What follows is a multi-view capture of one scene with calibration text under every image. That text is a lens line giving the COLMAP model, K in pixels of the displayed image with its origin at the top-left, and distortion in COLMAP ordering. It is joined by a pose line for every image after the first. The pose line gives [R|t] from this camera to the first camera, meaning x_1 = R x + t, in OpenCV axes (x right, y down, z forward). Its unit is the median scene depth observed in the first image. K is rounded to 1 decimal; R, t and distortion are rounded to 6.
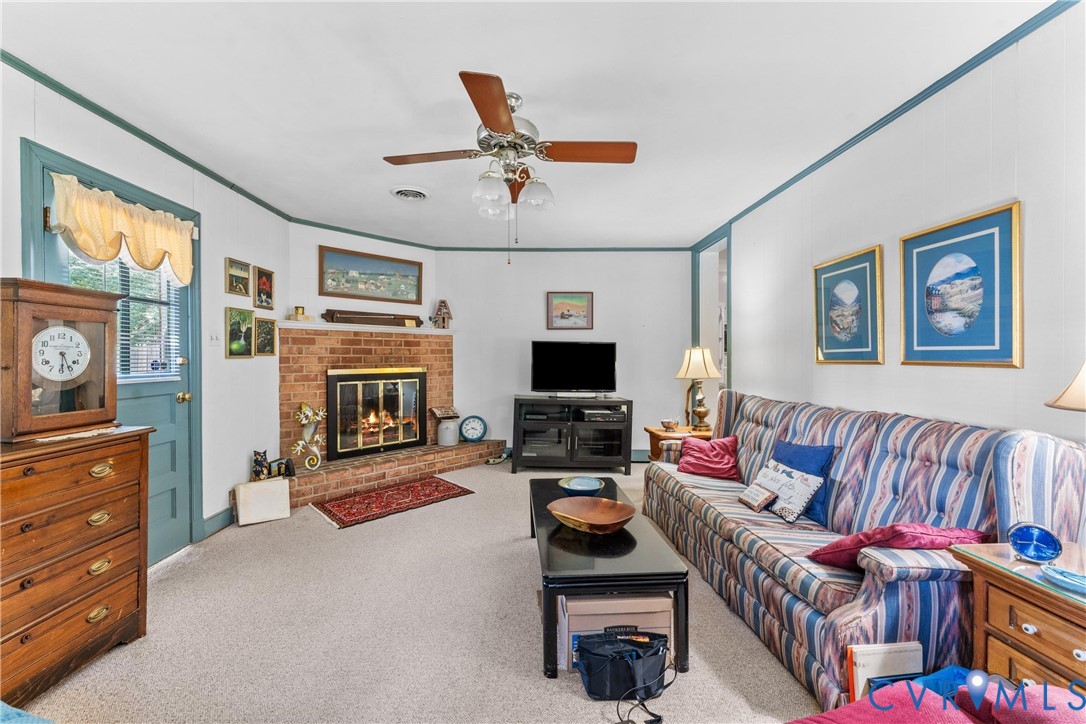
lens RADIAL K [[460.2, 0, 544.2], [0, 460.2, 358.2], [0, 0, 1]] dist [0.000236, -0.001987]
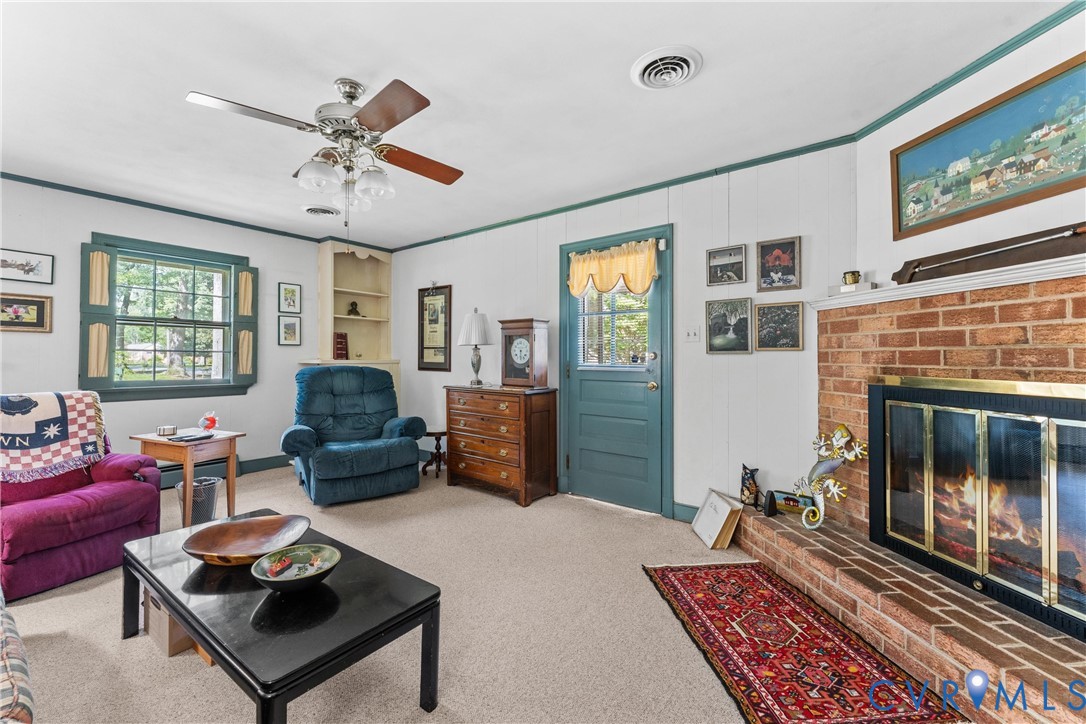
lens RADIAL K [[460.2, 0, 545.0], [0, 460.2, 353.3], [0, 0, 1]] dist [0.000236, -0.001987]
pose [[-0.657998, -0.005047, -0.753002, 0.226688], [-0.004177, 0.999987, -0.003052, 0.002679], [0.753008, 0.001137, -0.658011, 1.167373]]
